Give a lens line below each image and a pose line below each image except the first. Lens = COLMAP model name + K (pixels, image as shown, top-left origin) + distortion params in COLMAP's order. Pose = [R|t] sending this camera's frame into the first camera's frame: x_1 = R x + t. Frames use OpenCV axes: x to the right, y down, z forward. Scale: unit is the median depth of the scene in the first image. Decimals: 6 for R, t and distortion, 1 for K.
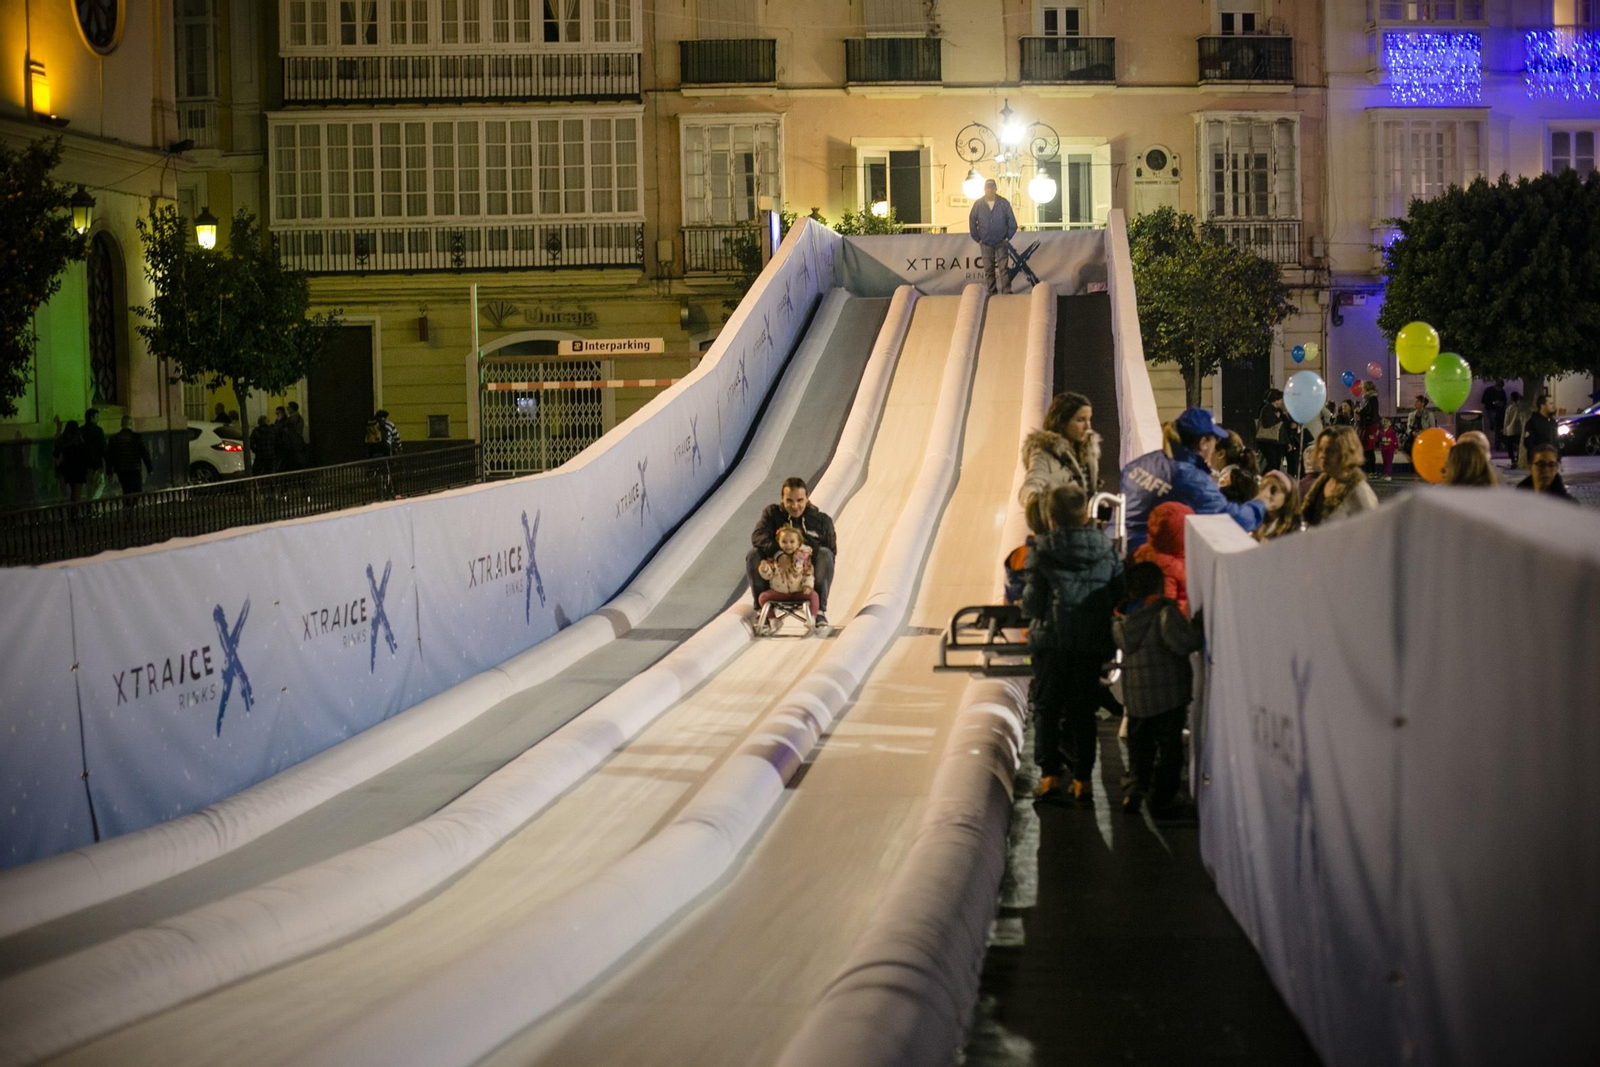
lens RADIAL K [[2448.6, 0, 800.0], [0, 2448.6, 533.5], [0, 0, 1]] dist [-0.153303, 0.204540]
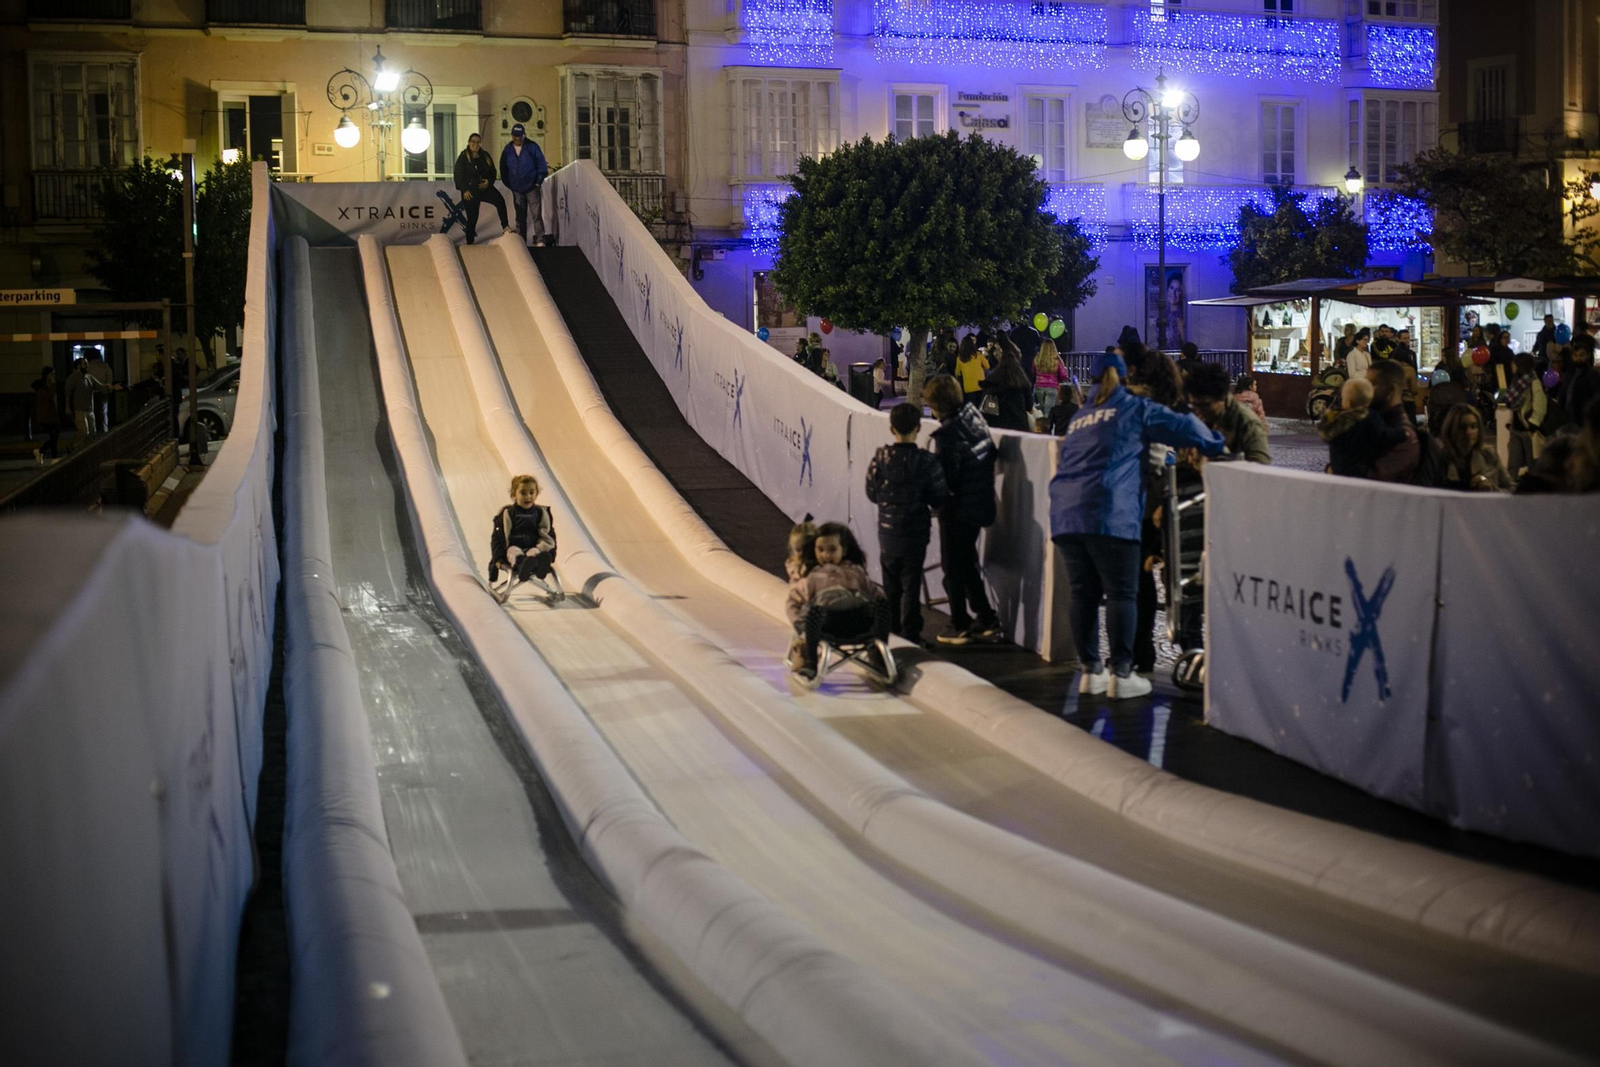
lens RADIAL K [[2448.6, 0, 800.0], [0, 2448.6, 533.5], [0, 0, 1]] dist [-0.153303, 0.204540]
pose [[0.934667, -0.025233, 0.354628, -0.104151], [0.019188, 0.999605, 0.020553, 0.000024], [-0.355006, -0.012406, 0.934782, 0.030349]]
